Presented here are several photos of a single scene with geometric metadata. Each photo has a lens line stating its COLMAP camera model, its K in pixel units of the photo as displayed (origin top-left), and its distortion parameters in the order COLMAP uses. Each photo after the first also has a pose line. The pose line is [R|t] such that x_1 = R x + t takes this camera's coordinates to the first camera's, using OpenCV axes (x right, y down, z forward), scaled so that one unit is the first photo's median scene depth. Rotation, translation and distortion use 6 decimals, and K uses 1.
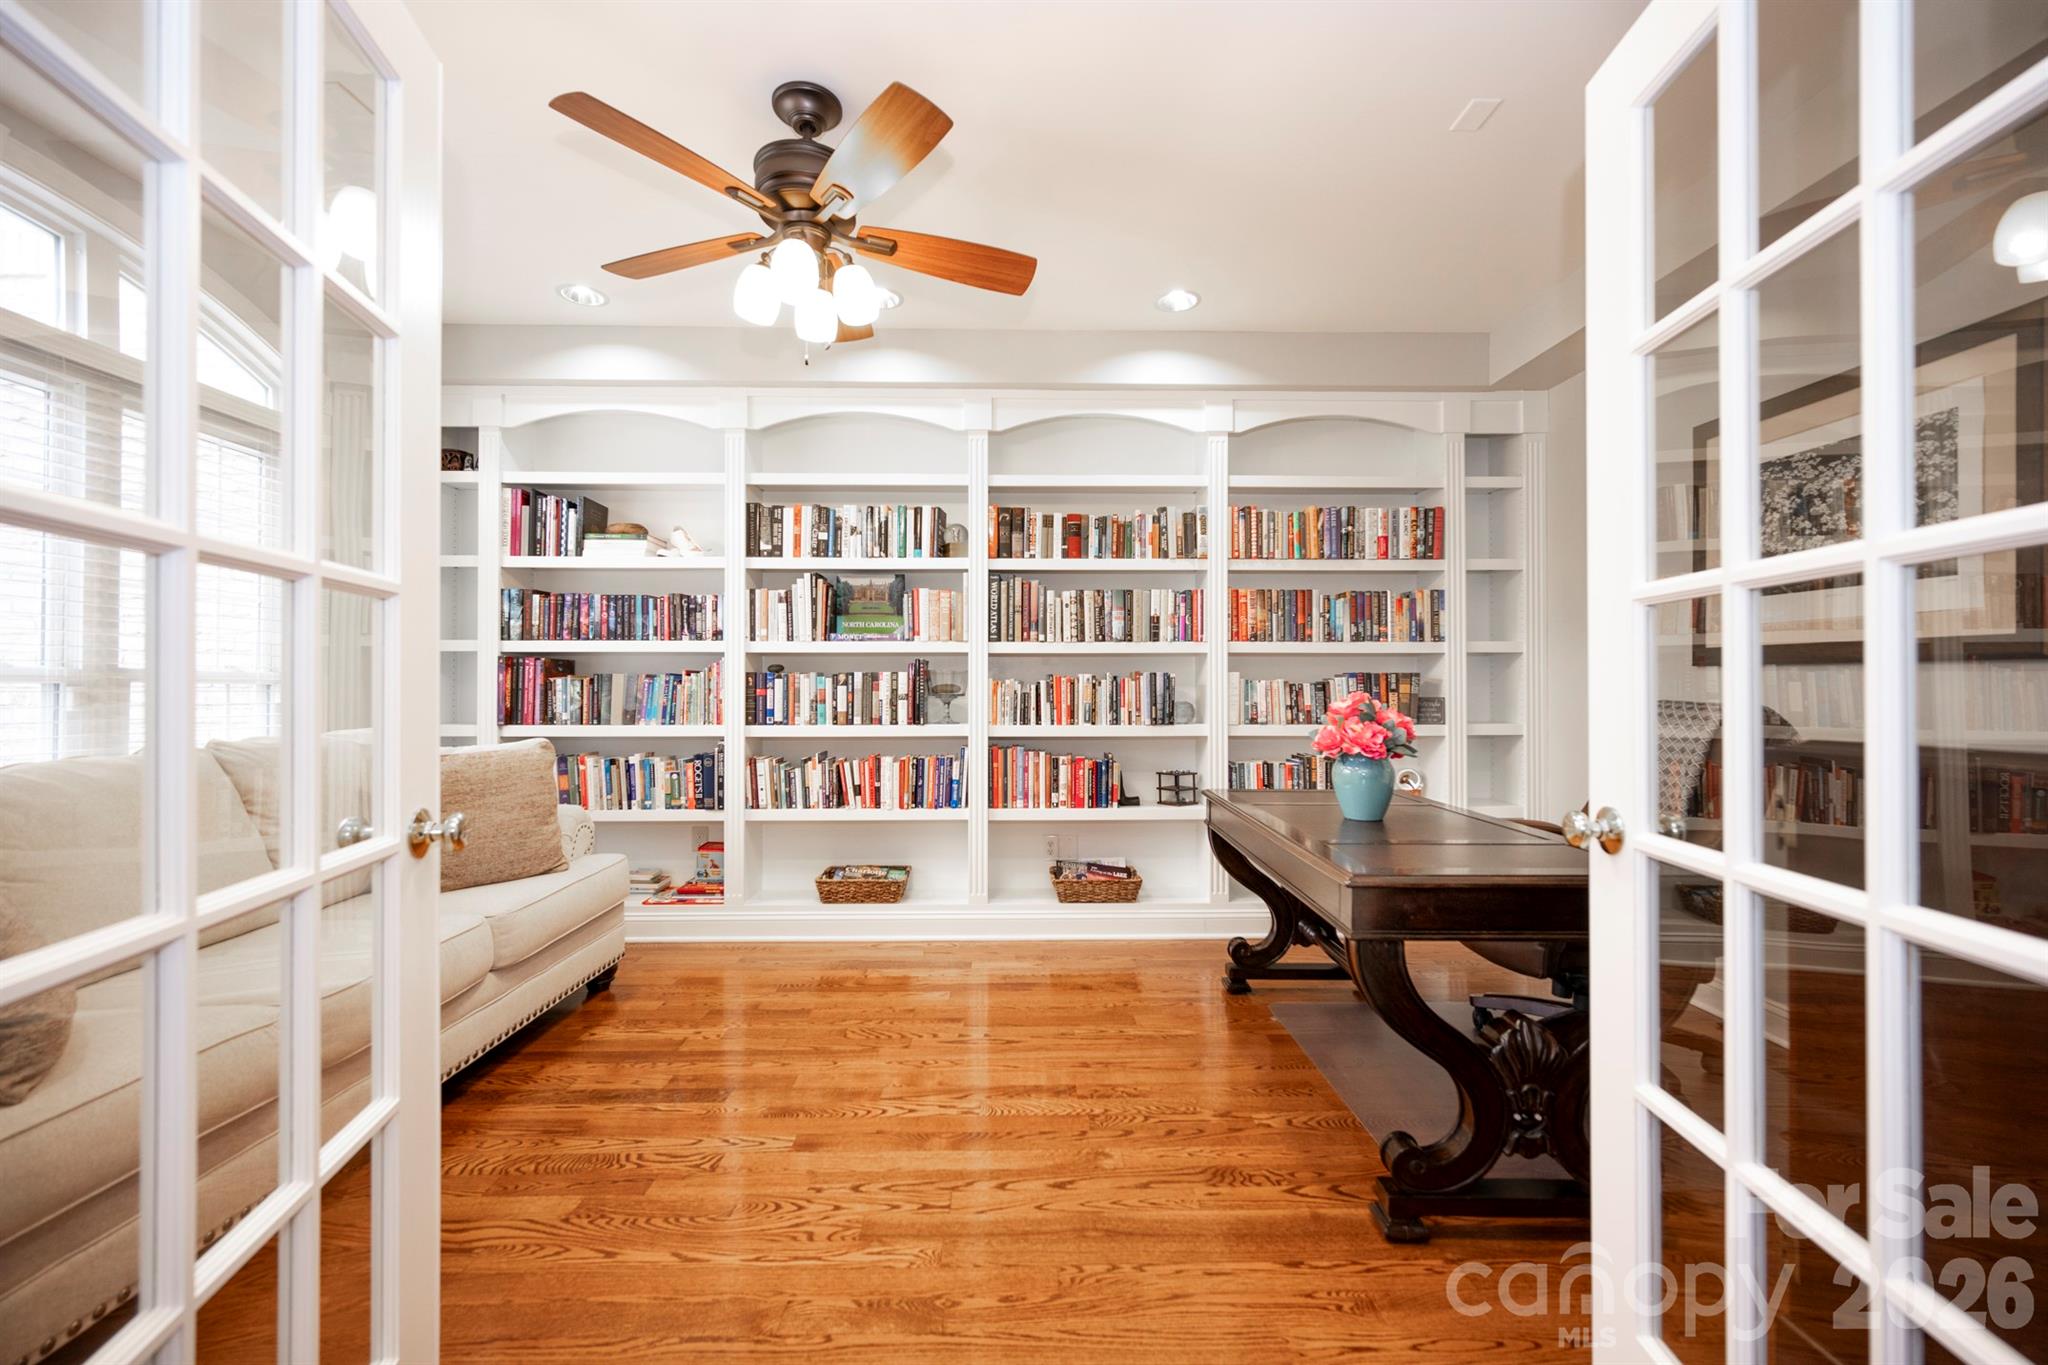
lens RADIAL K [[825.0, 0, 1019.3], [0, 825.0, 692.5], [0, 0, 1]] dist [0.001099, -0.000125]
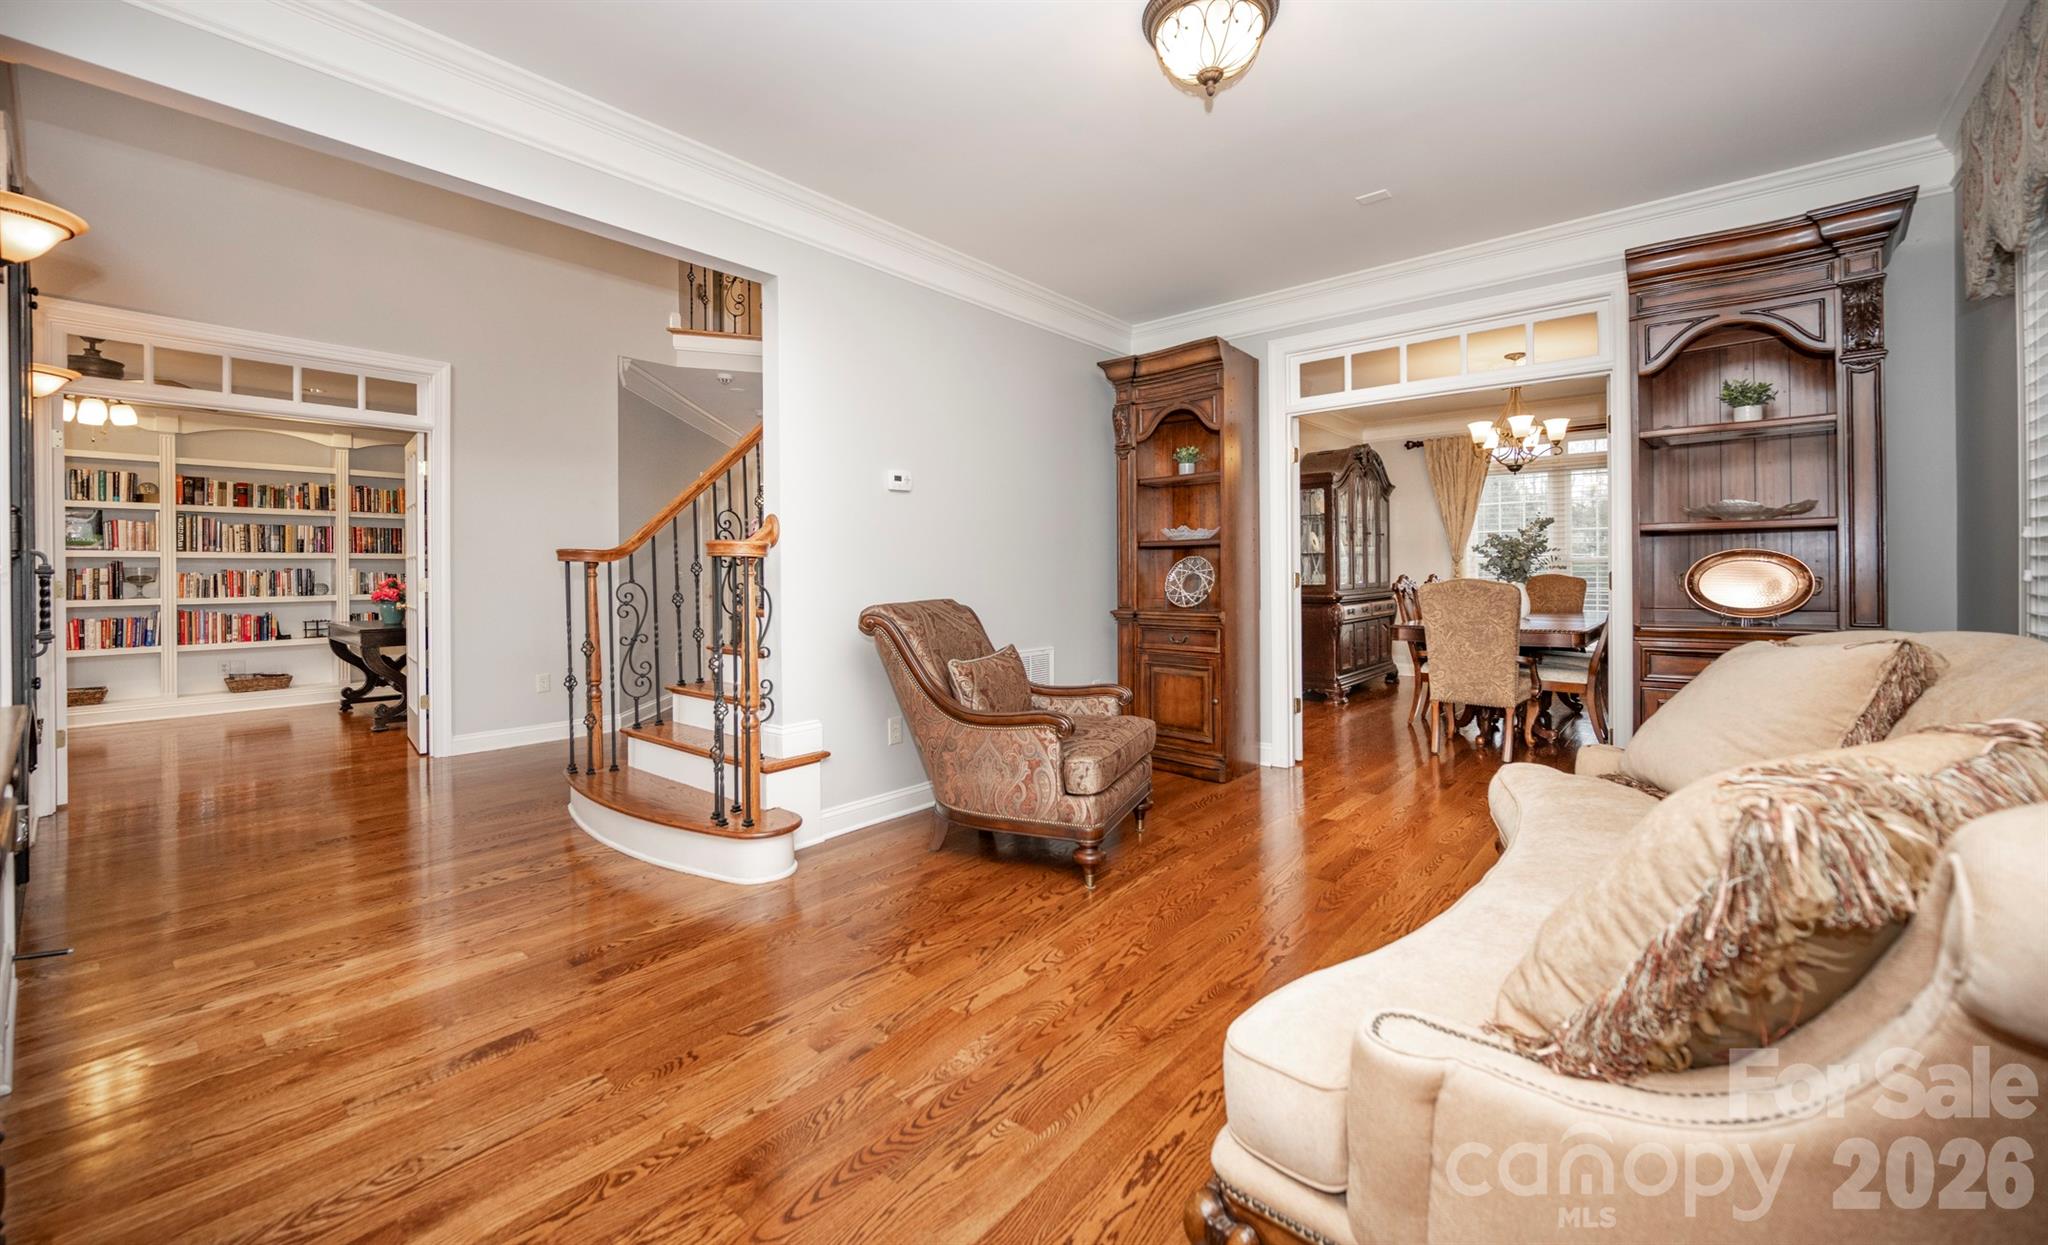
lens RADIAL K [[806.2, 0, 1018.8], [0, 806.2, 573.3], [0, 0, 1]] dist [0.000315, -0.000194]
pose [[0.650938, -0.004953, 0.759115, -0.174116], [0.002564, 0.999987, 0.004326, -0.017316], [-0.759127, -0.000870, 0.650942, -1.503341]]
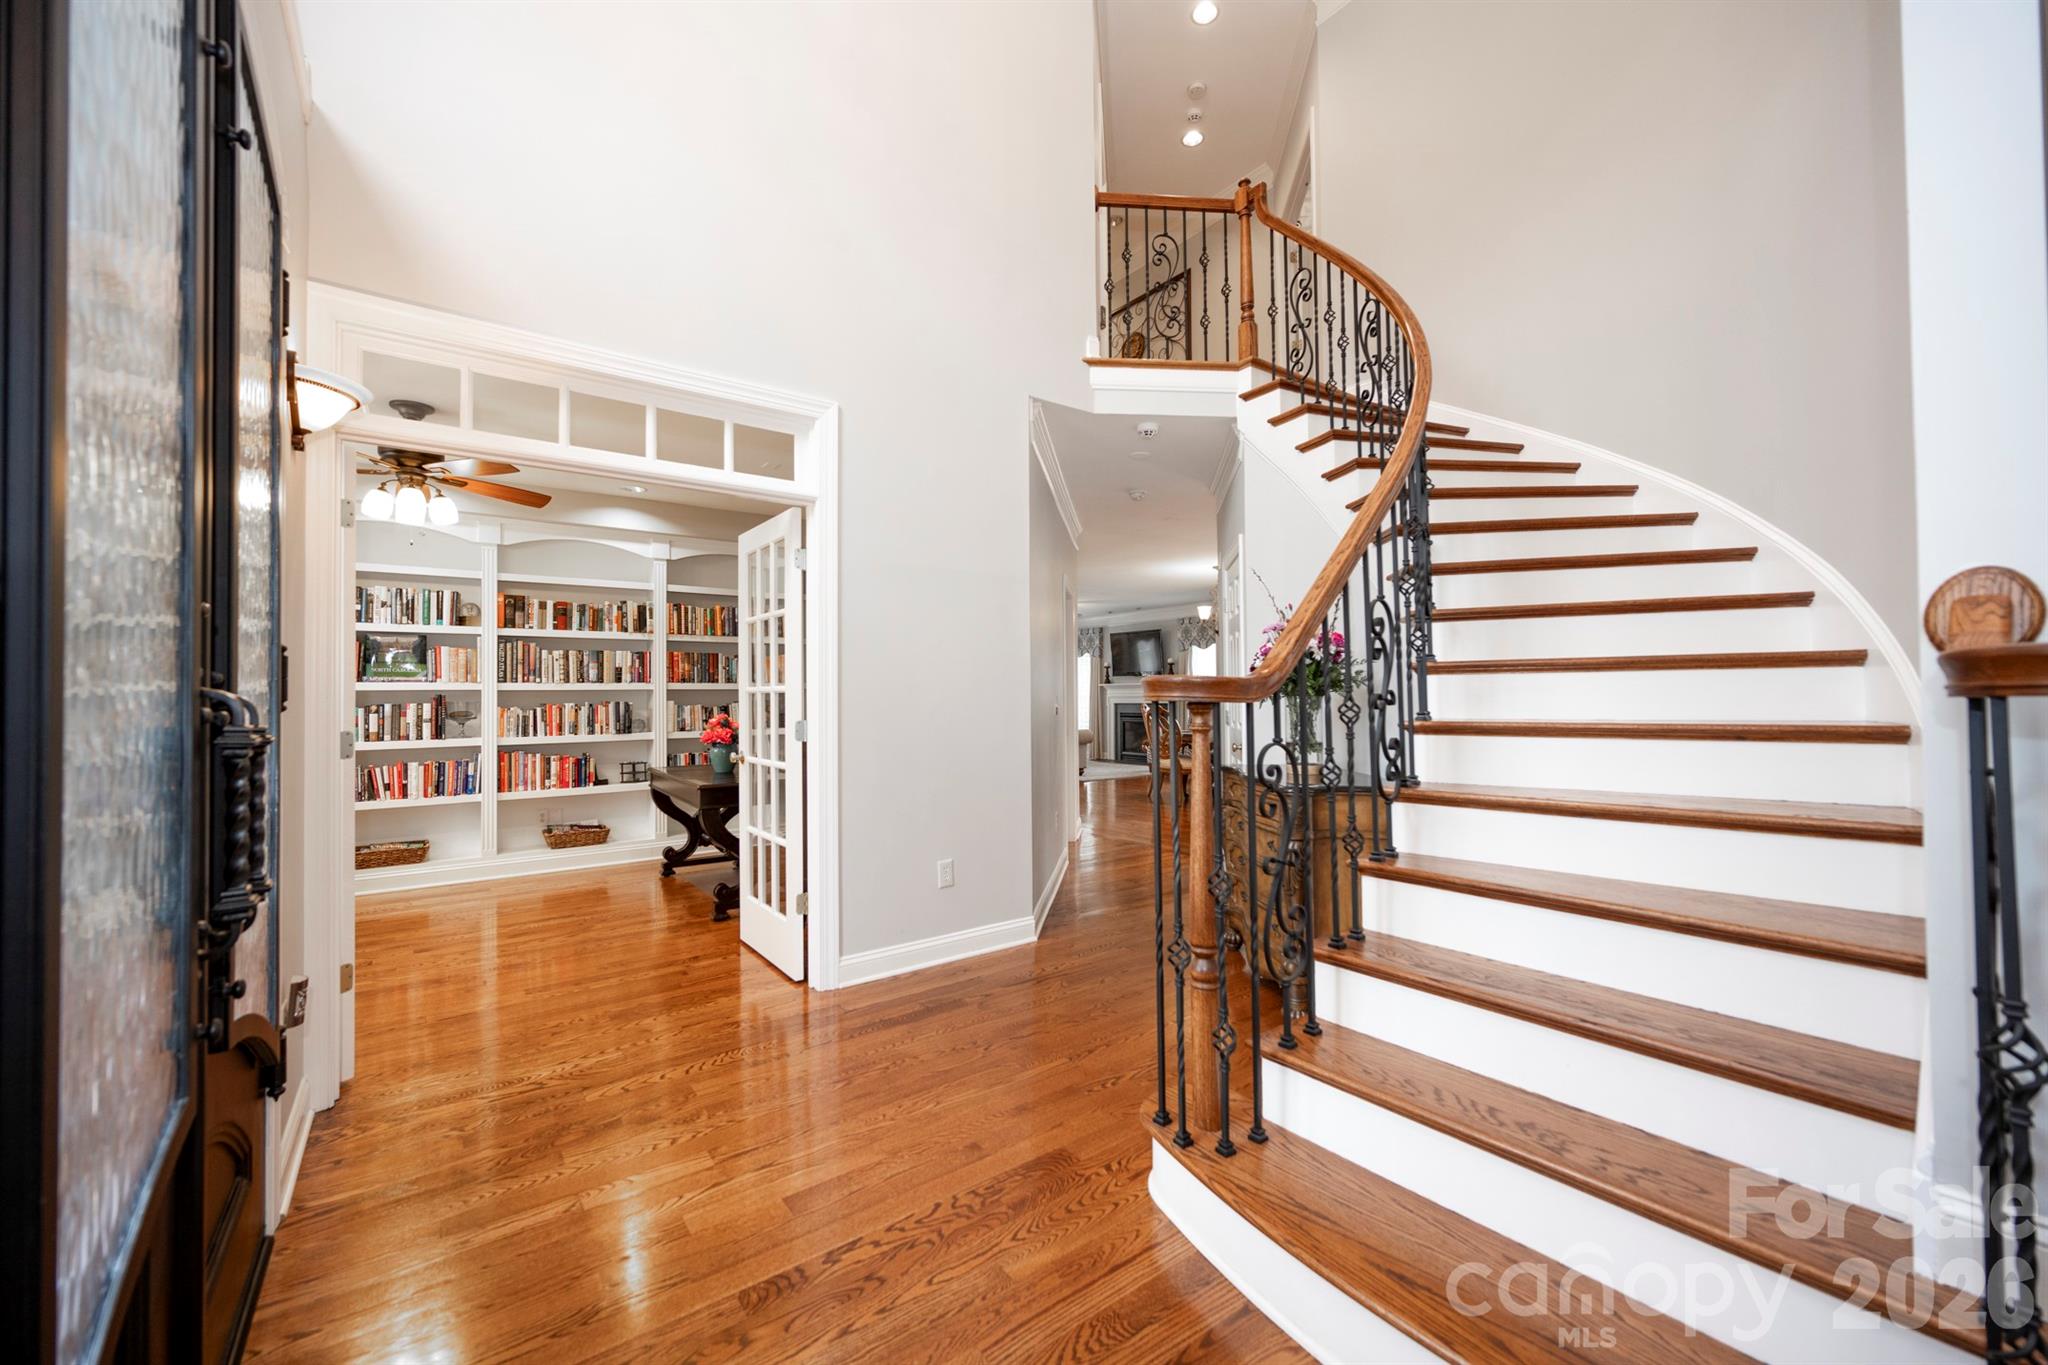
lens RADIAL K [[825.0, 0, 1041.0], [0, 825.0, 681.9], [0, 0, 1]] dist [0.001099, -0.000125]
pose [[0.803301, 0.002471, 0.595568, -0.137787], [0.006936, 0.999885, -0.013504, -0.035477], [-0.595533, 0.014979, 0.803191, -0.814069]]
